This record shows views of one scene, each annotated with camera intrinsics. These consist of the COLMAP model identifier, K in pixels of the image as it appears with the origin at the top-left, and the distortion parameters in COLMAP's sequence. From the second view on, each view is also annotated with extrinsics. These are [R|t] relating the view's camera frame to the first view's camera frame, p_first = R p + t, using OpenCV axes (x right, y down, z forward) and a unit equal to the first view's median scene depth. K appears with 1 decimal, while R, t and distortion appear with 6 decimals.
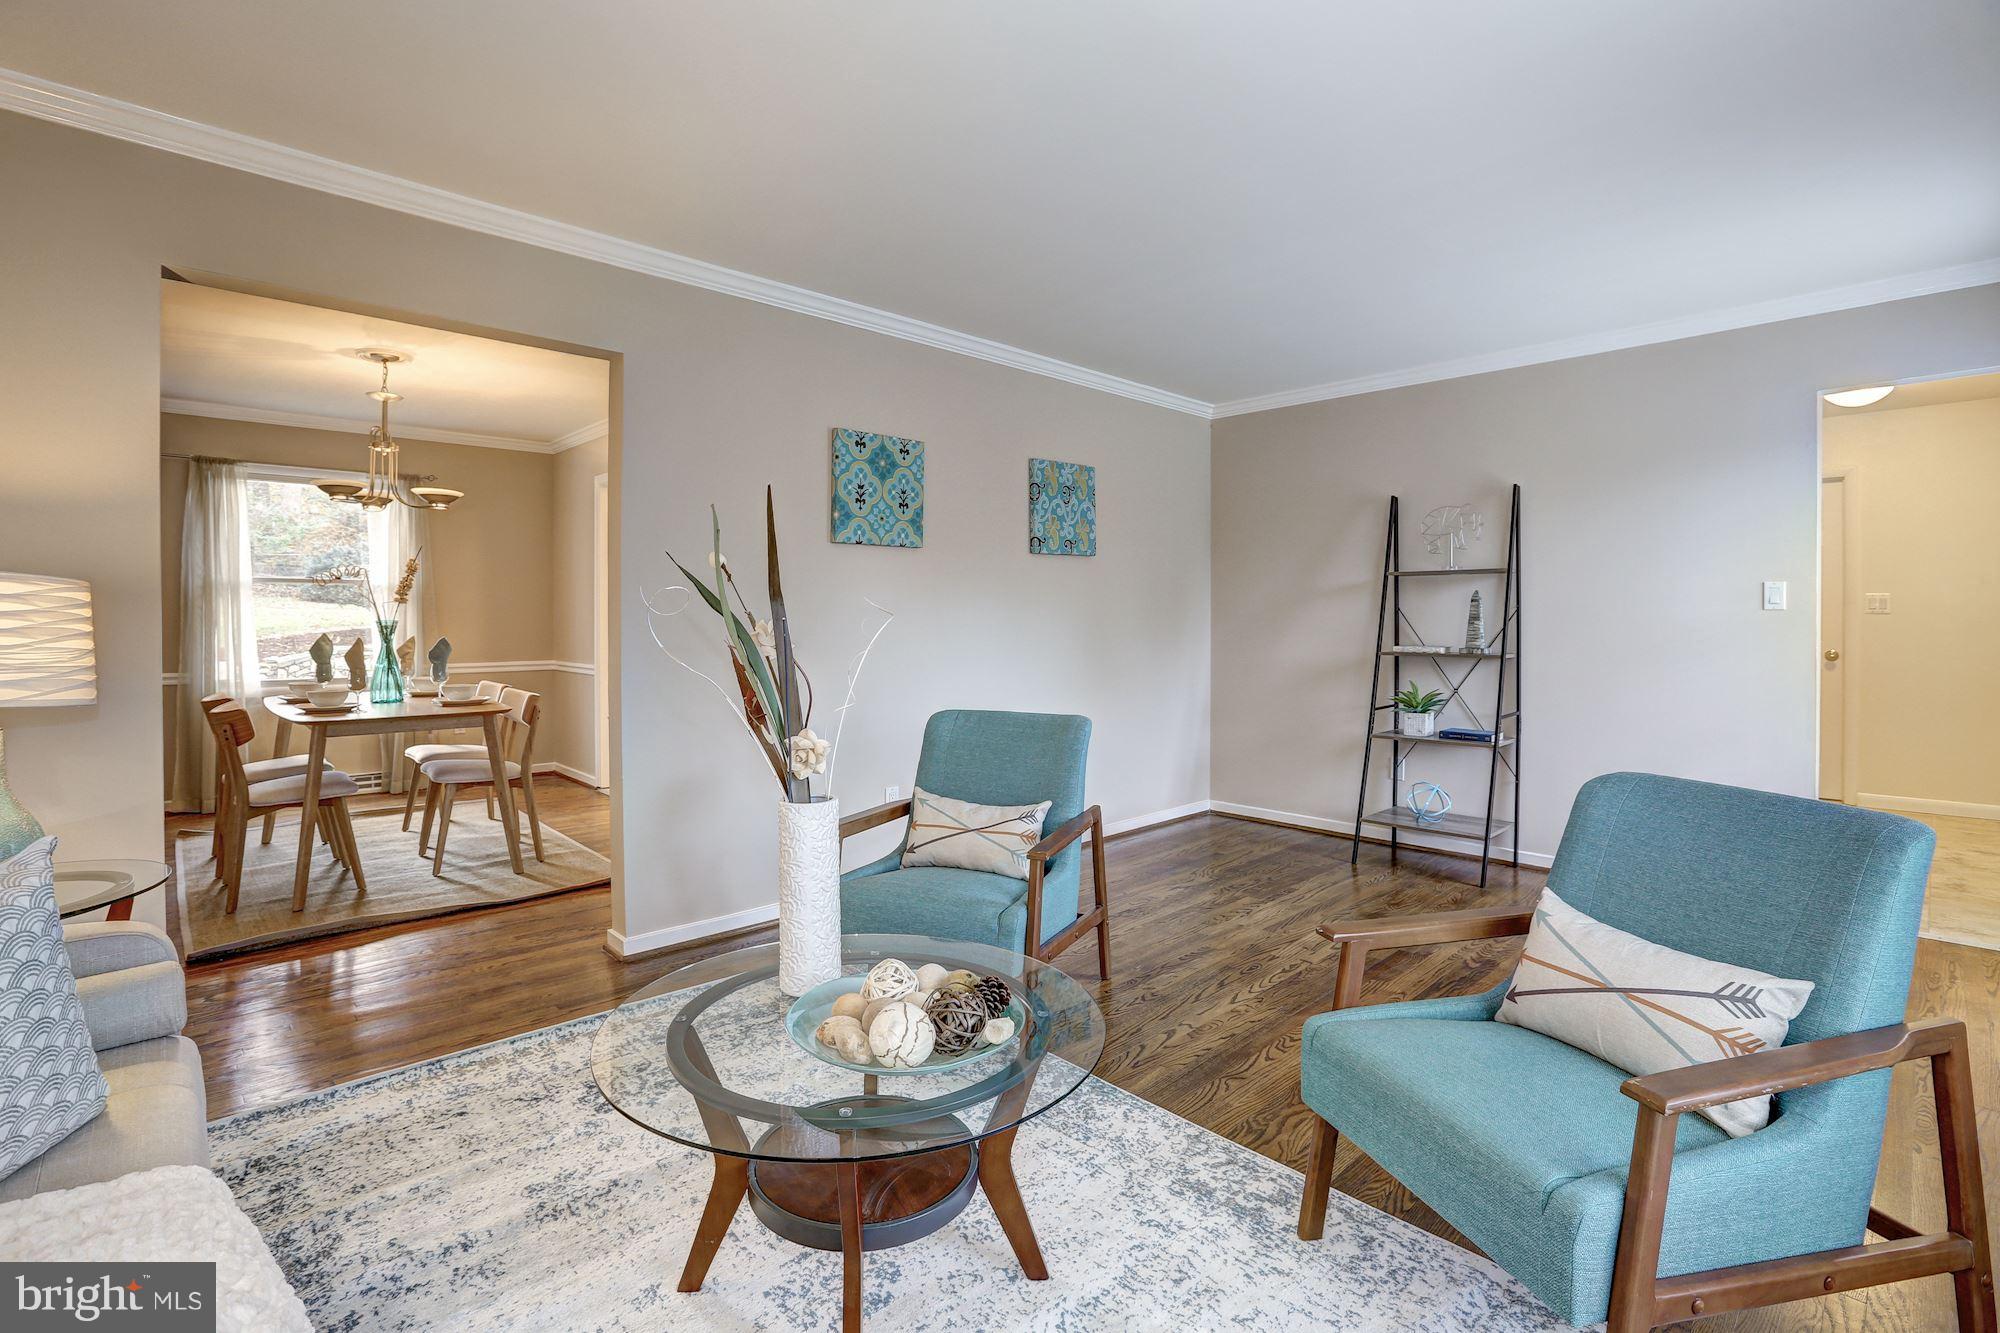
lens RADIAL K [[927.0, 0, 998.6], [0, 927.0, 622.8], [0, 0, 1]] dist [-0.071625, -0.000097]
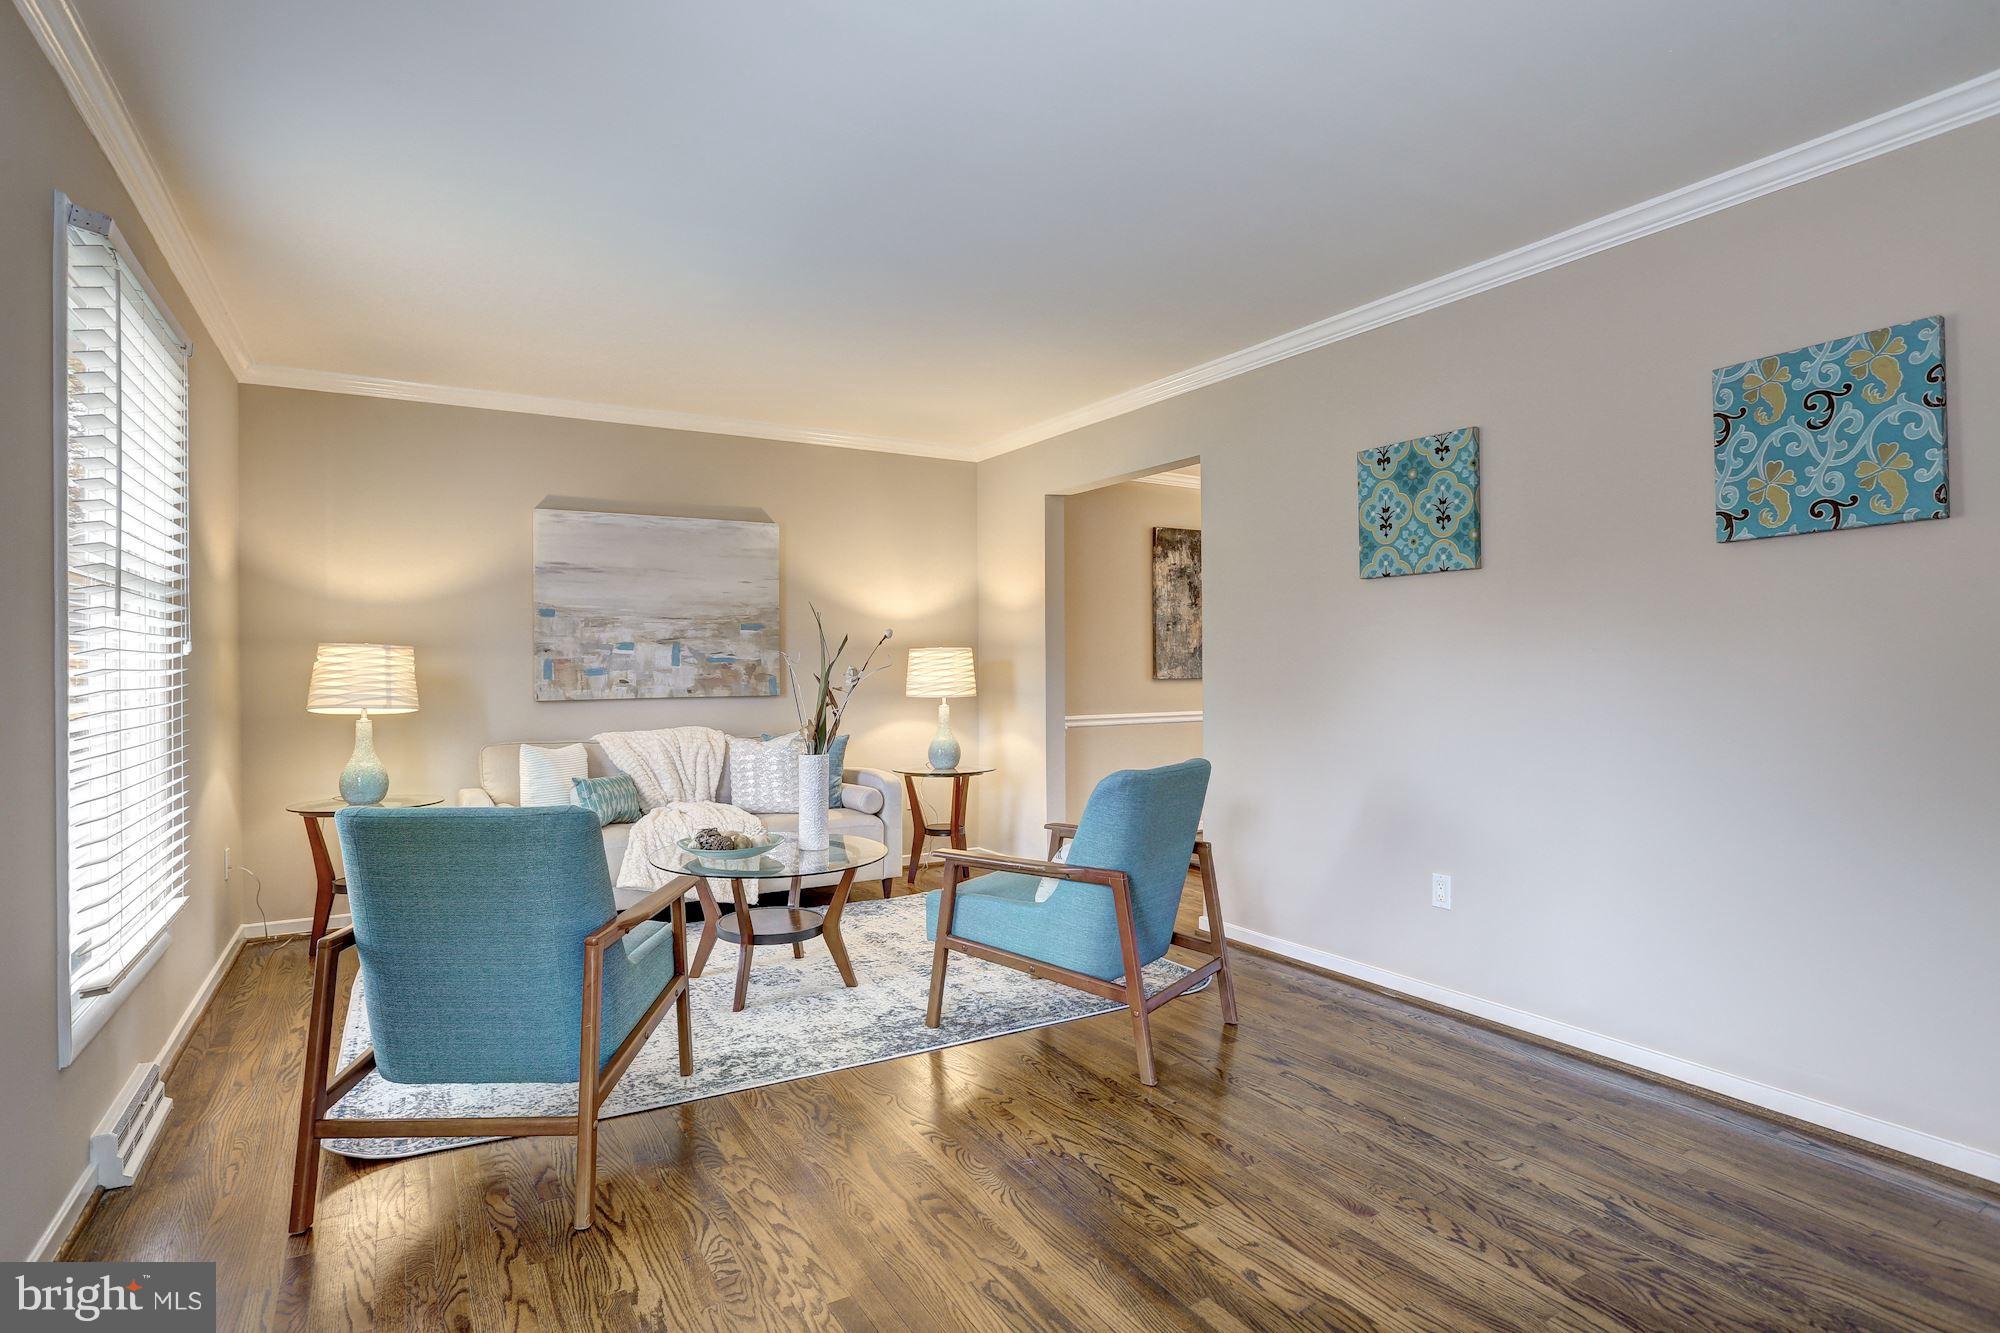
lens RADIAL K [[1015.5, 0, 1001.7], [0, 1015.5, 679.7], [0, 0, 1]] dist [-0.001695, -0.000563]
pose [[-0.221411, 0.011570, -0.975112, 0.839903], [-0.007887, 0.999876, 0.013654, 0.000952], [0.975149, 0.010714, -0.221293, 0.845041]]
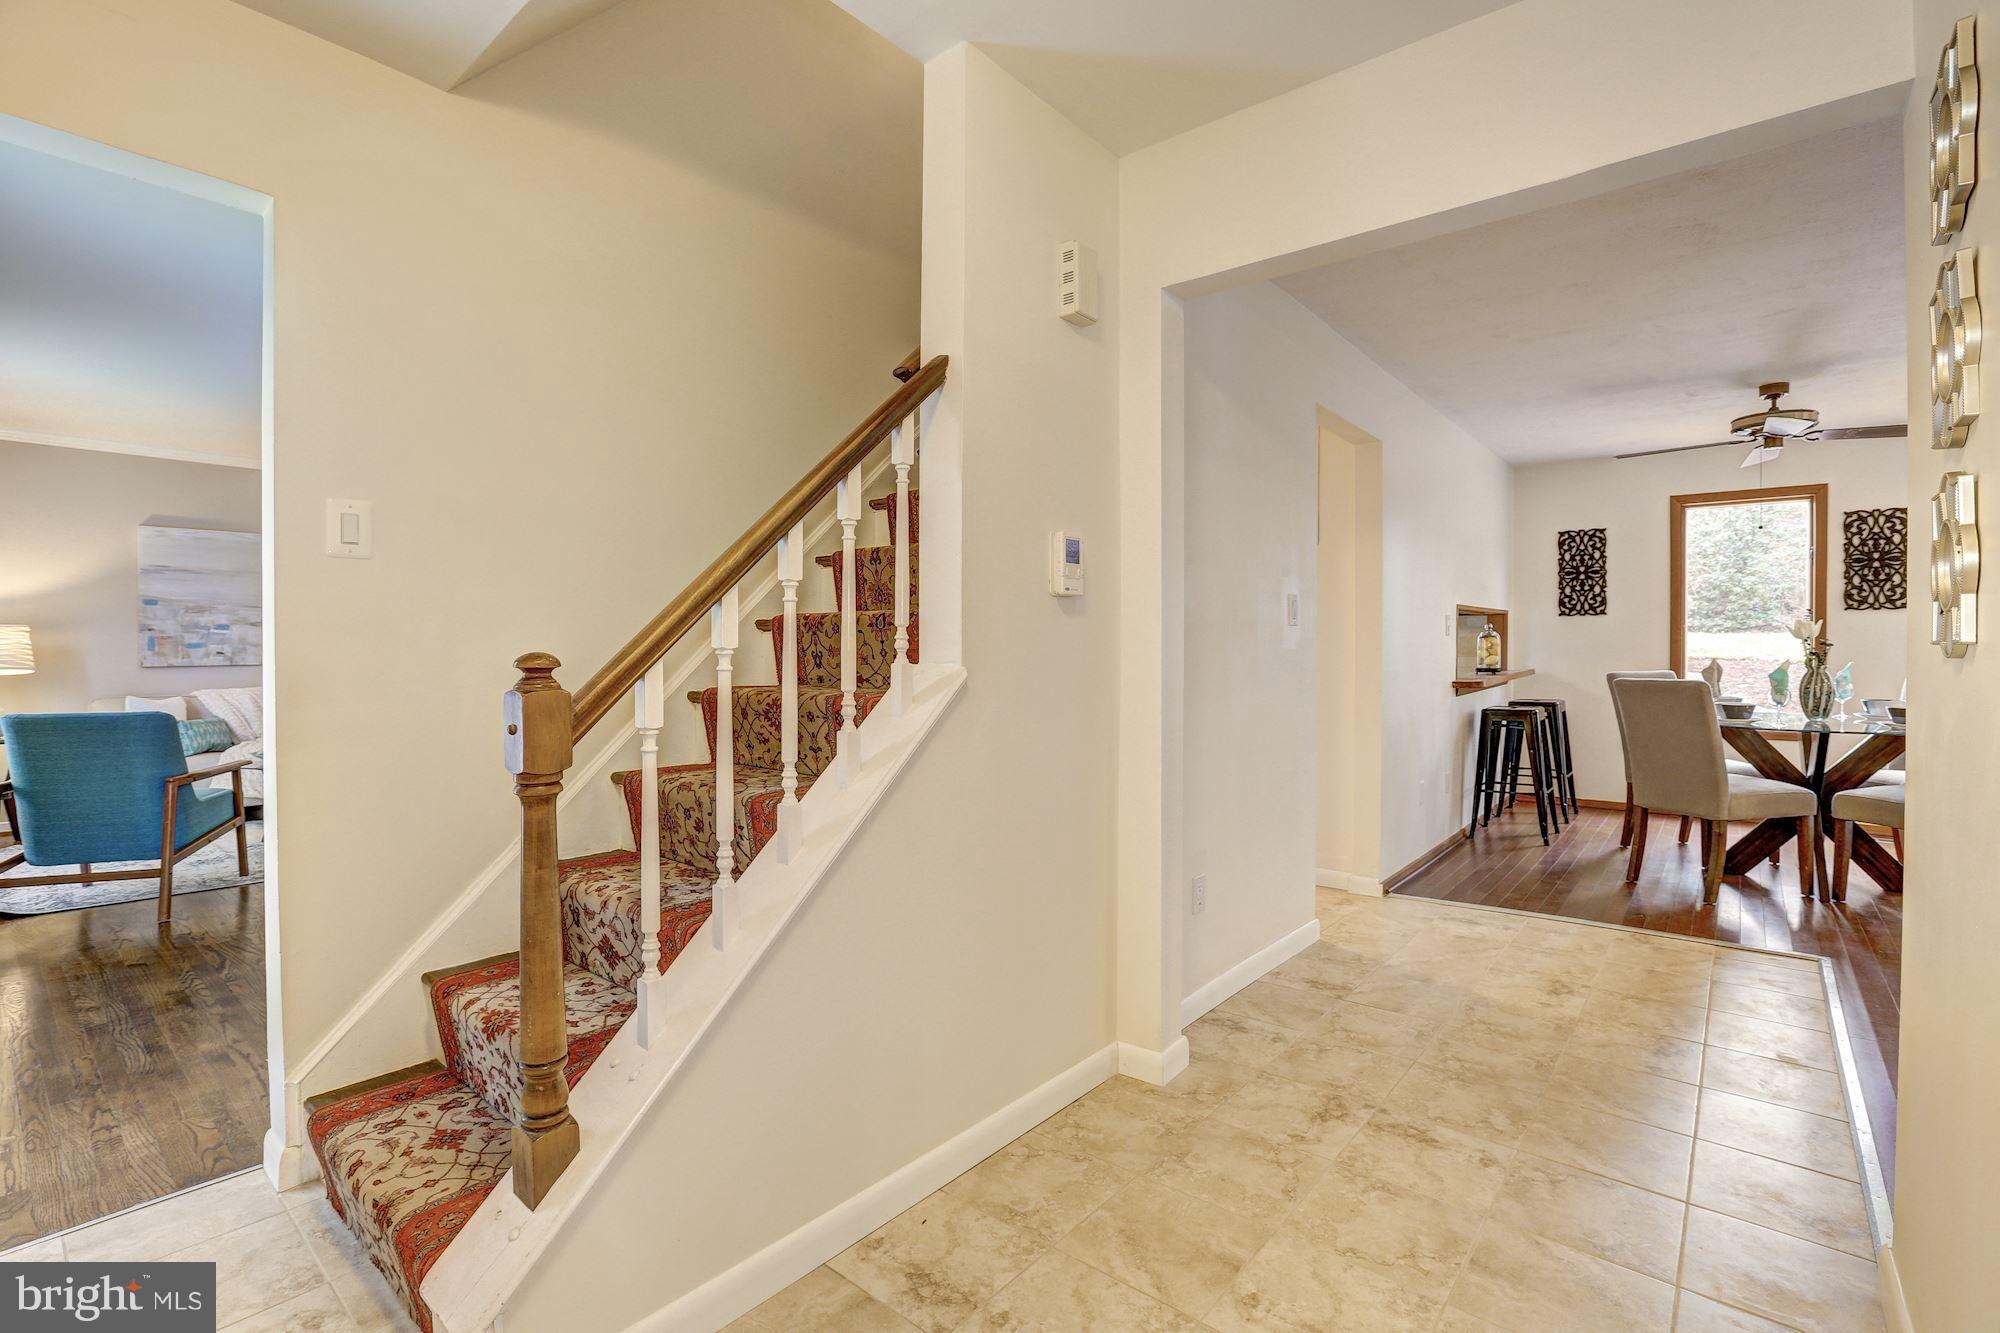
lens RADIAL K [[899.0, 0, 1000.0], [0, 899.0, 666.5], [0, 0, 1]] dist [-0.003652, -0.000485]
pose [[0.104003, 0.019494, -0.994386, 1.301298], [-0.016569, 0.999703, 0.017865, -0.001663], [0.994439, 0.014618, 0.104296, 1.213625]]
